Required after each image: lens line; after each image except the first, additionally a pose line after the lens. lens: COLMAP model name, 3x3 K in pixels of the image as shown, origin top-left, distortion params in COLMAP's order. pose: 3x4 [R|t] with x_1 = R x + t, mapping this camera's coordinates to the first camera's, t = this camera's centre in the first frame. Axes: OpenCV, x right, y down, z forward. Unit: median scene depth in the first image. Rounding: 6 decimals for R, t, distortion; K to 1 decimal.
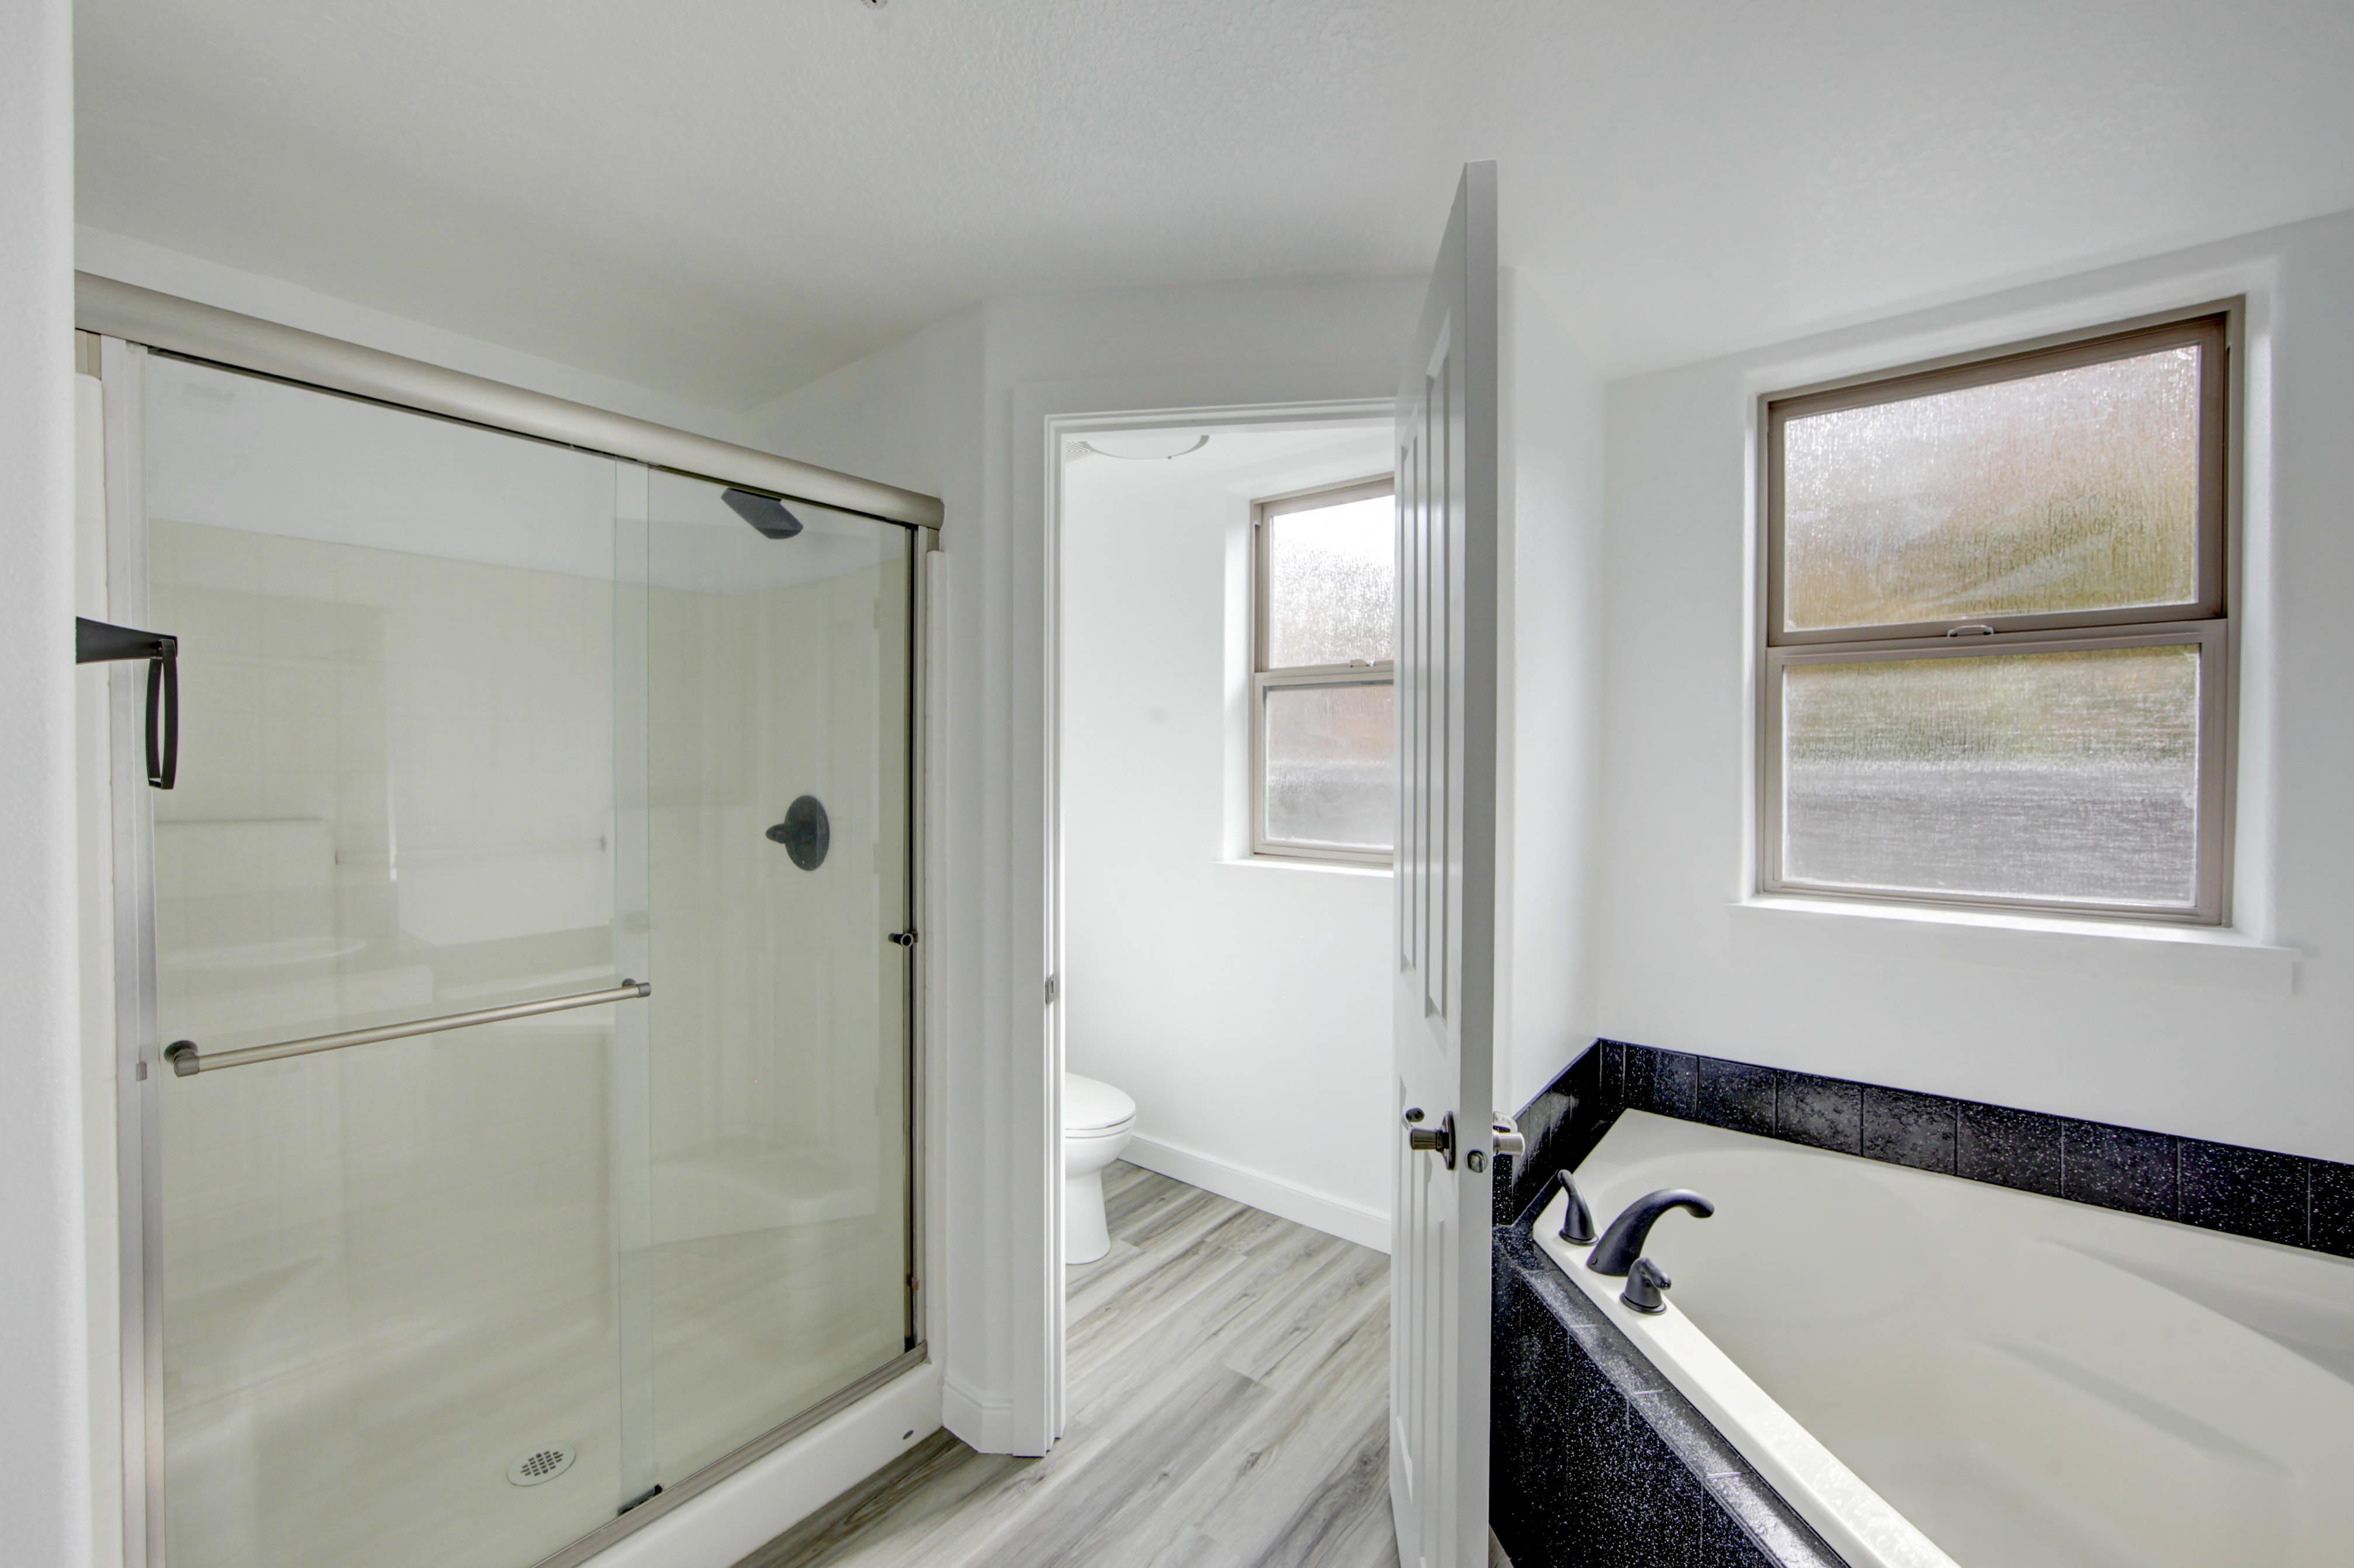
lens RADIAL K [[937.4, 0, 1173.5], [0, 937.4, 773.6], [0, 0, 1]] dist [-0.014835, 0.000248]
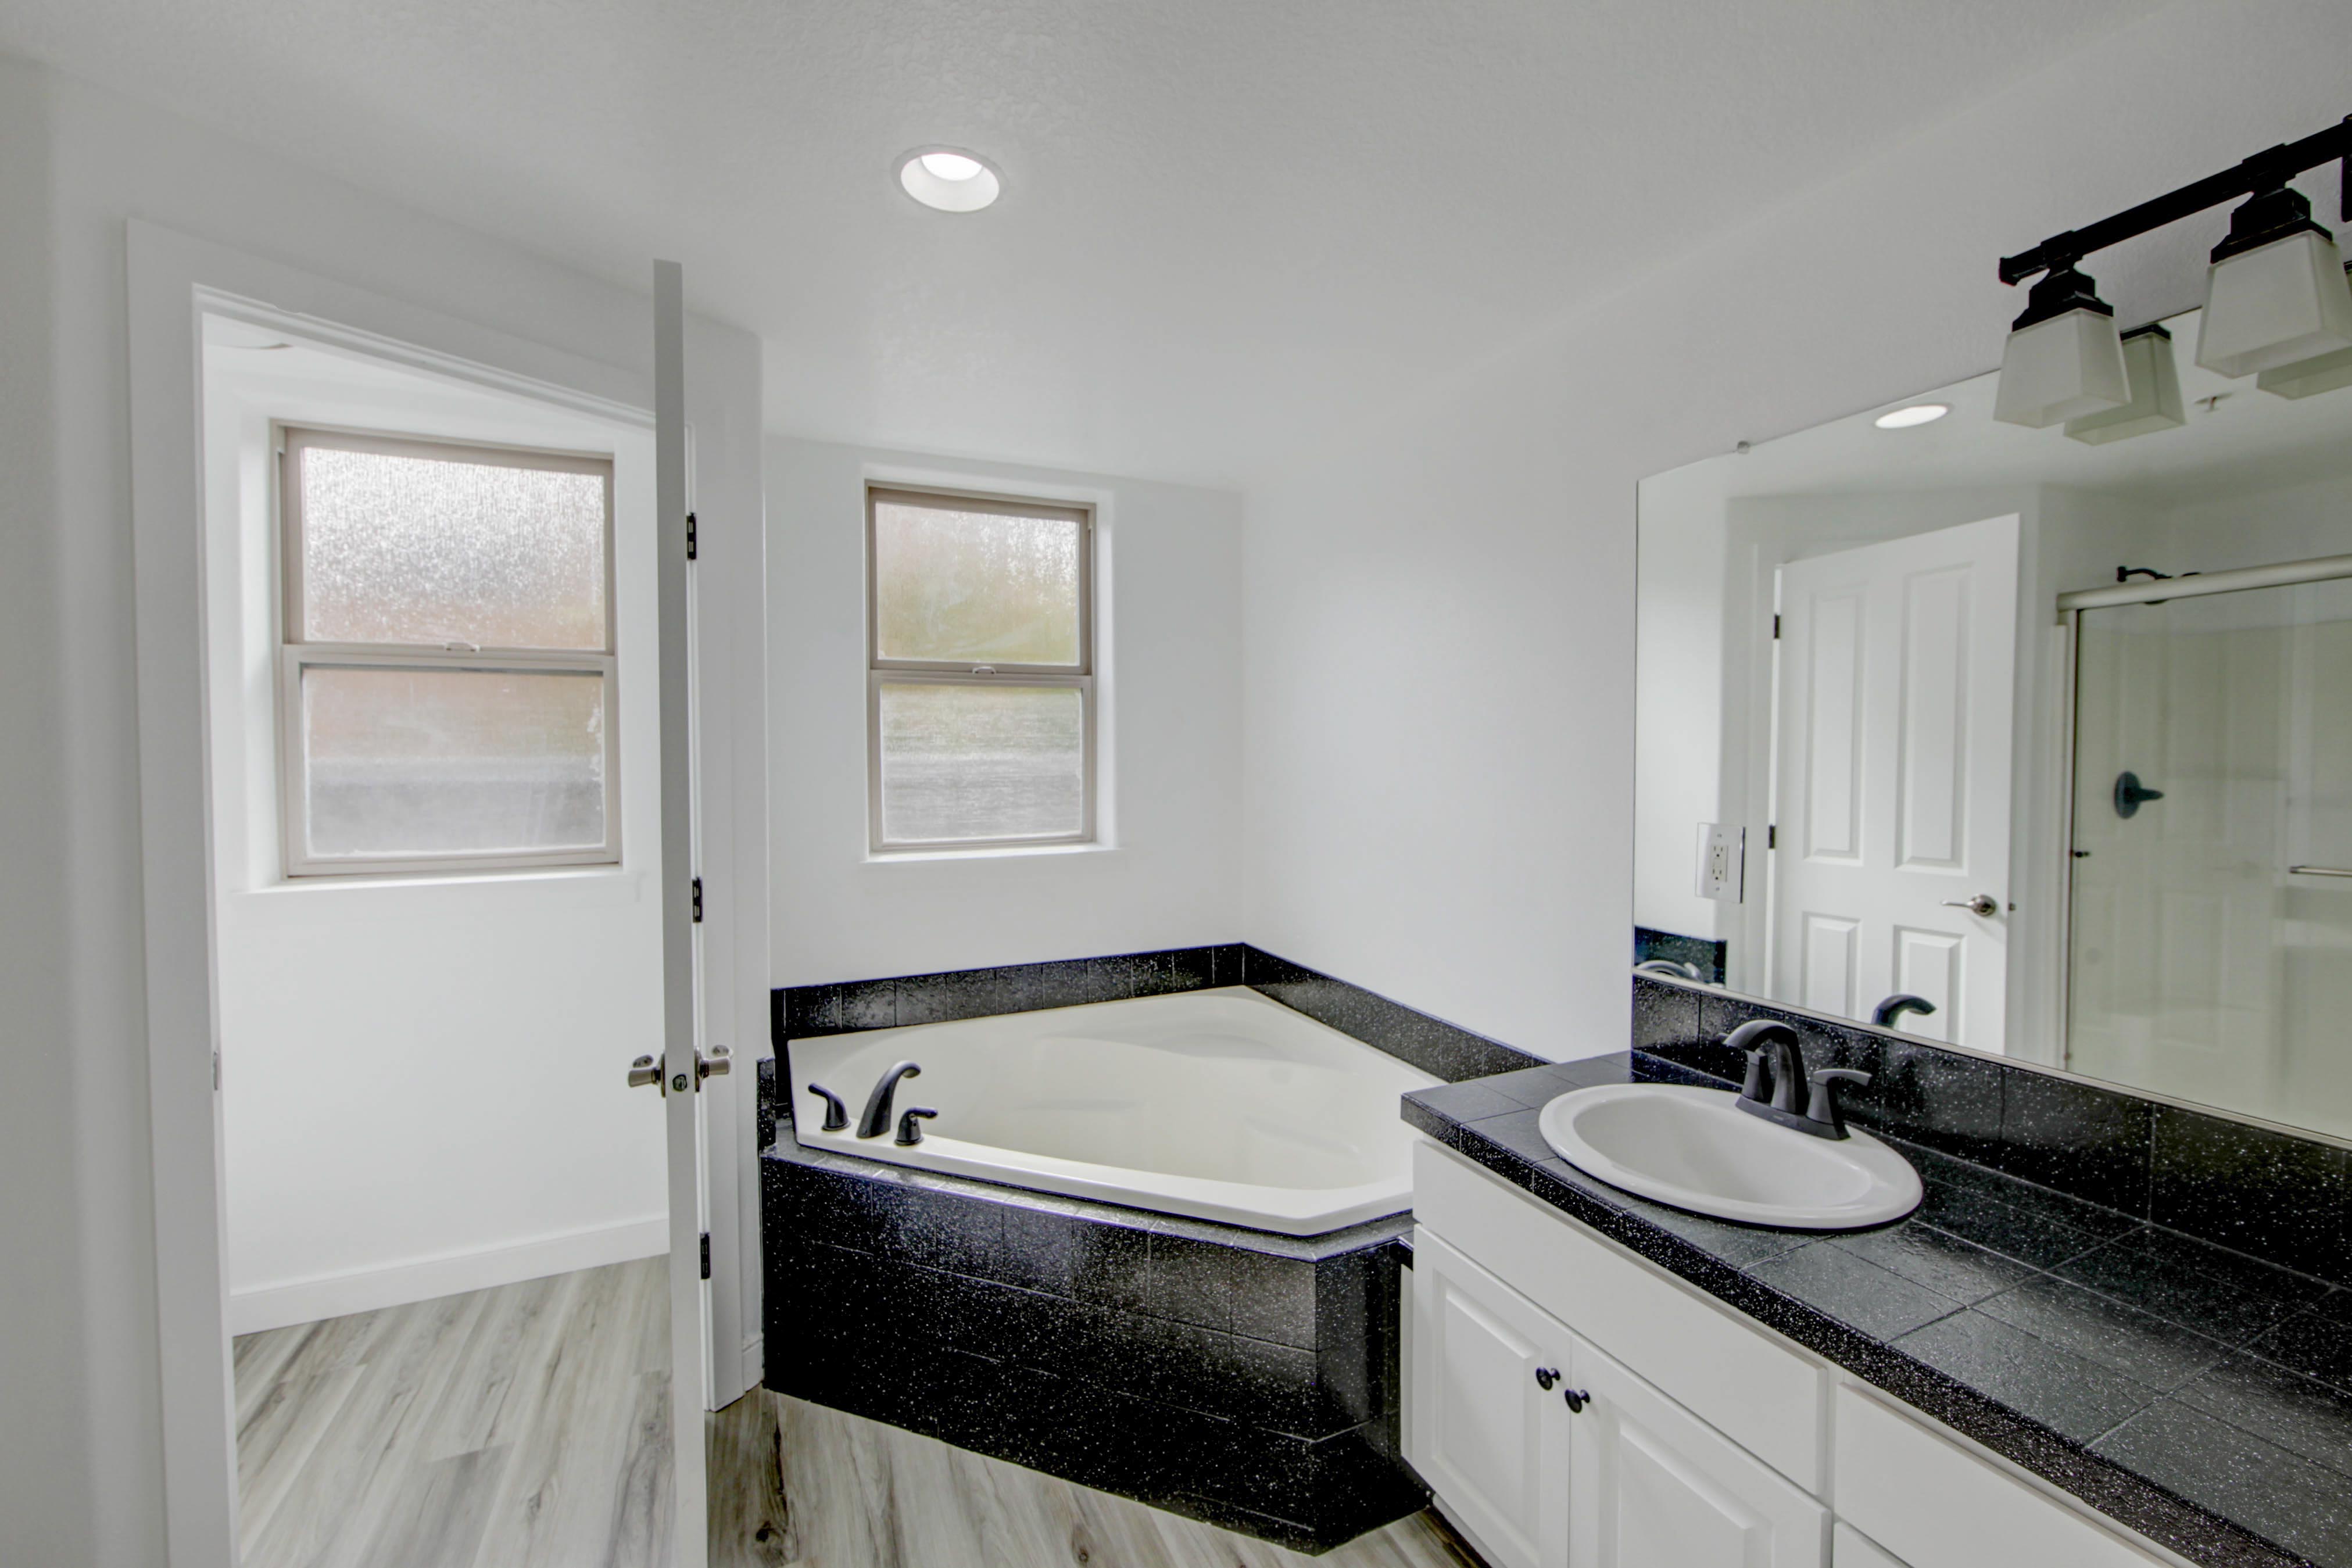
lens RADIAL K [[936.7, 0, 1172.6], [0, 936.7, 773.6], [0, 0, 1]] dist [-0.014835, 0.000248]
pose [[0.455285, -0.022713, 0.890056, -0.380019], [0.018562, 0.999699, 0.016016, 0.001210], [-0.890152, 0.009229, 0.455570, -0.001005]]
